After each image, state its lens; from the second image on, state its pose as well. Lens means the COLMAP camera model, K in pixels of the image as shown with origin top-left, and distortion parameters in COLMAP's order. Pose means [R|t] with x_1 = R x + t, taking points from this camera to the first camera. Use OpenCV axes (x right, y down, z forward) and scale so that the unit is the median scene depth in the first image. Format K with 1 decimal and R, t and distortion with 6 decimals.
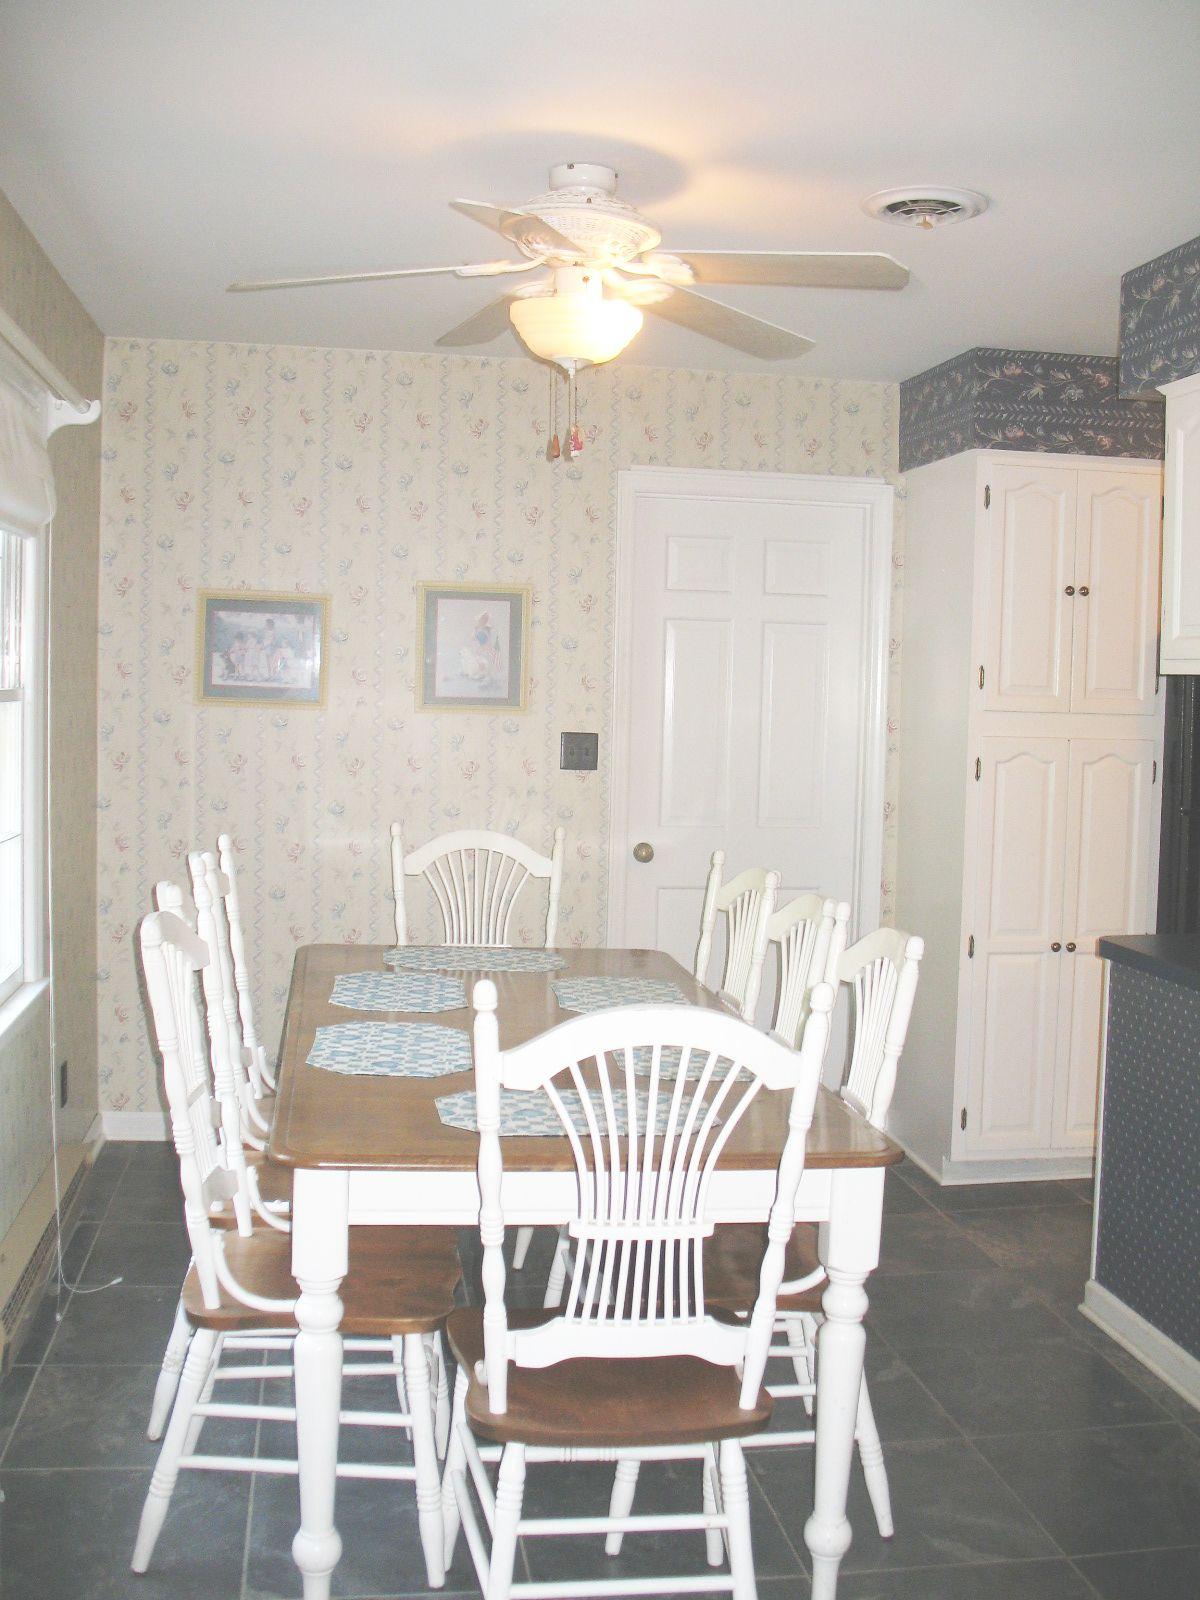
lens RADIAL K [[1666.7, 0, 600.0], [0, 1666.7, 800.0], [0, 0, 1]] dist [-0.201997, 0.233043]
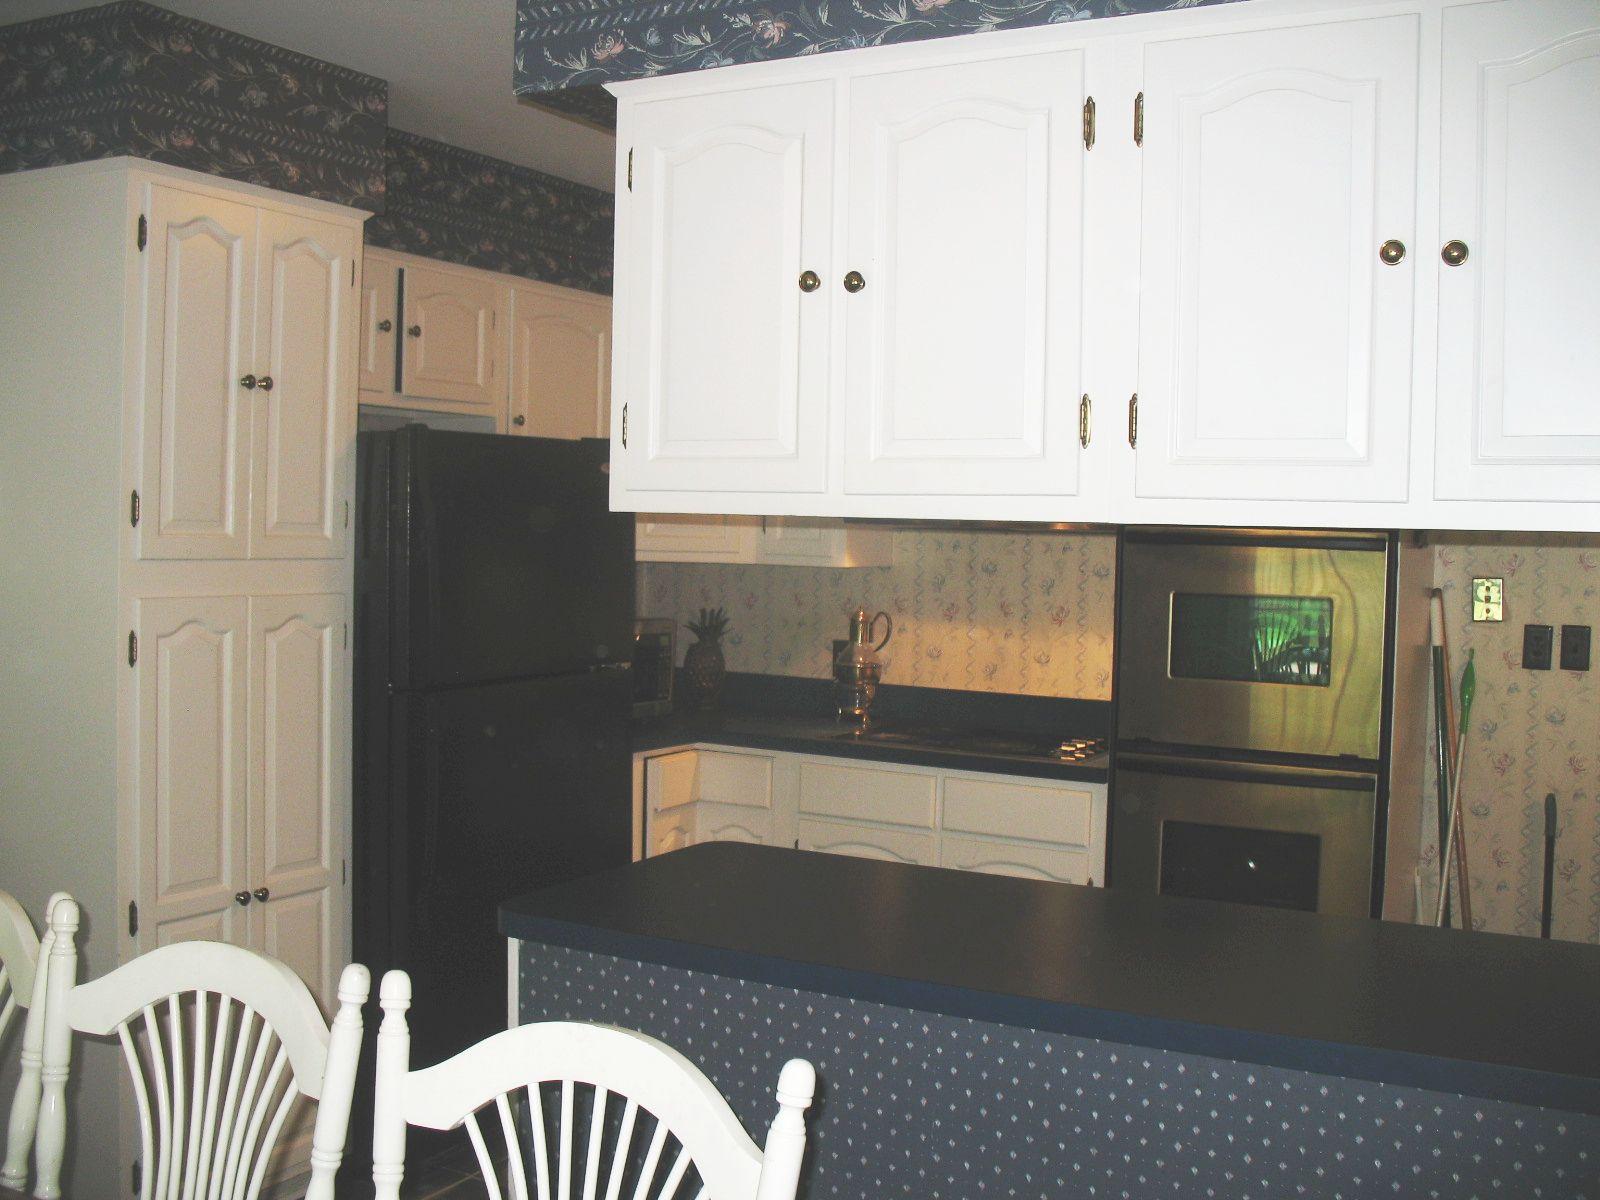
lens RADIAL K [[1666.7, 0, 800.0], [0, 1666.7, 600.0], [0, 0, 1]] dist [-0.201997, 0.233043]
pose [[0.622001, -0.040367, 0.781975, -0.109249], [0.043967, 0.998895, 0.016593, -0.037558], [-0.781781, 0.024060, 0.623089, 0.397362]]
